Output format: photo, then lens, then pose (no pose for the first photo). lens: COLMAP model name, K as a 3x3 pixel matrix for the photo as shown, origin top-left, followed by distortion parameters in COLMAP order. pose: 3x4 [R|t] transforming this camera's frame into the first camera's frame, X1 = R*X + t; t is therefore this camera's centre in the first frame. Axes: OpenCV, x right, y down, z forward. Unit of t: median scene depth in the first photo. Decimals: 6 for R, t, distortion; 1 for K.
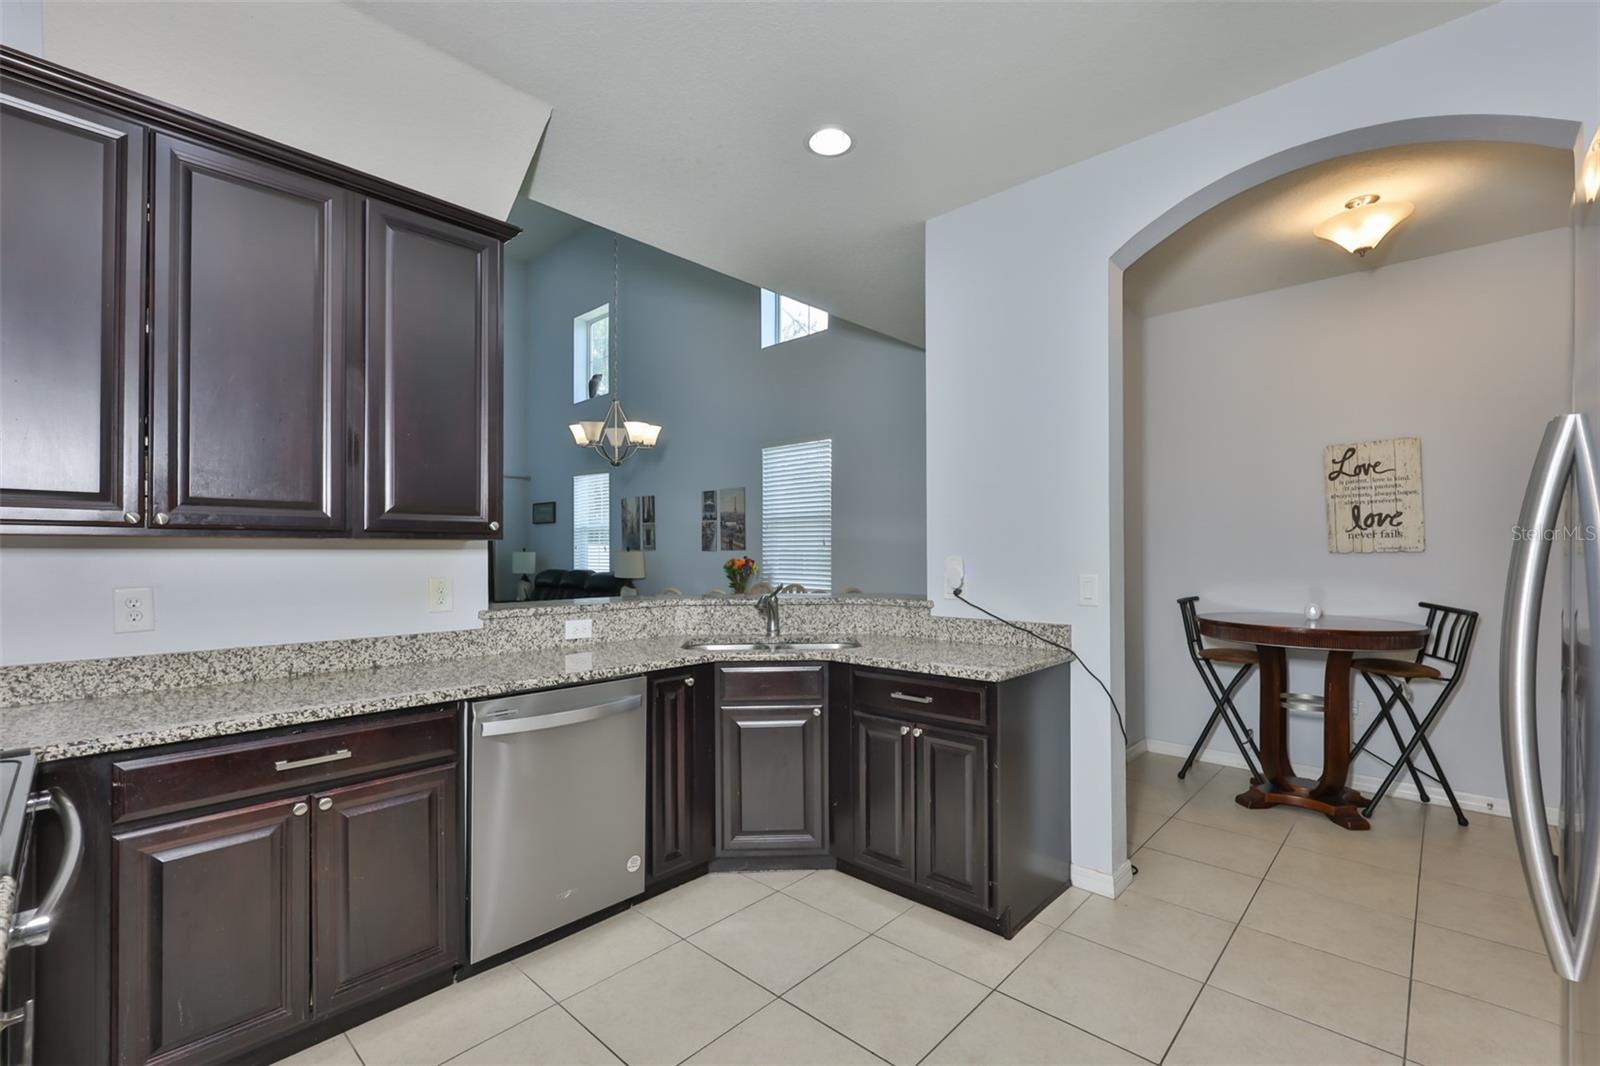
lens RADIAL K [[698.1, 0, 795.5], [0, 698.1, 555.5], [0, 0, 1]] dist [-0.000901, 0.000039]
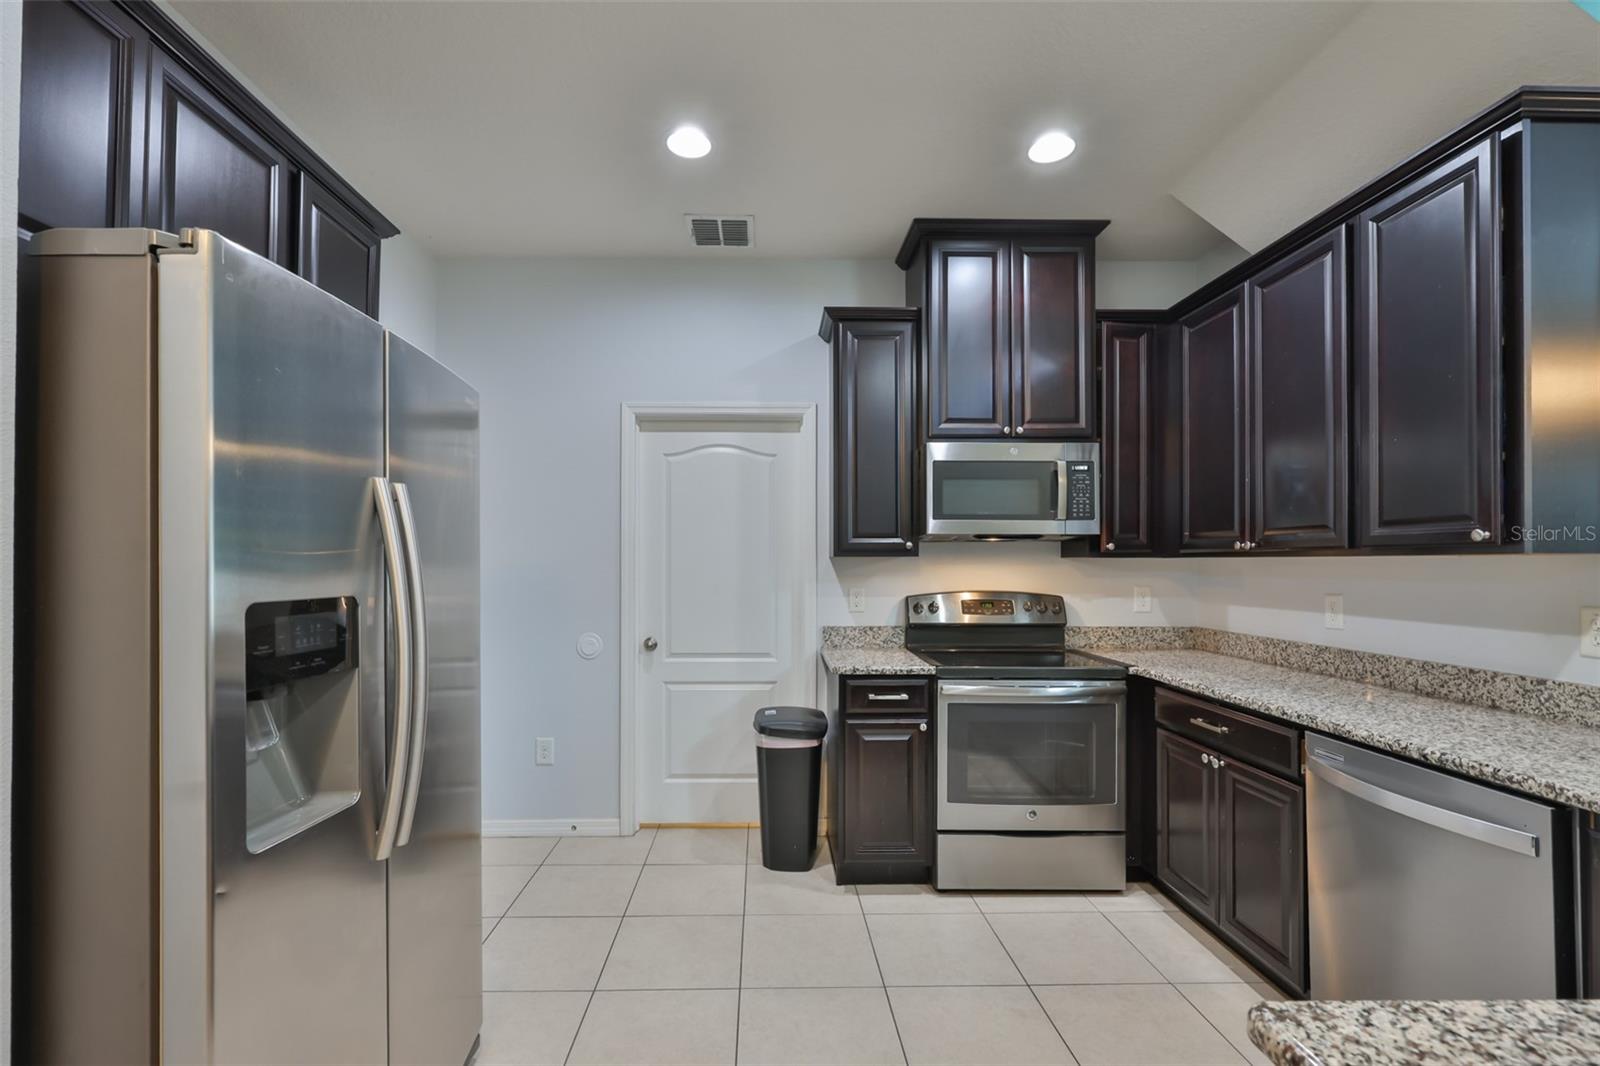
lens RADIAL K [[698.1, 0, 795.5], [0, 698.1, 555.5], [0, 0, 1]] dist [-0.000901, 0.000039]
pose [[-0.701185, -0.006476, -0.712950, 0.626065], [-0.002718, 0.999976, -0.006411, -0.015863], [0.712974, -0.002557, -0.701186, 1.055470]]
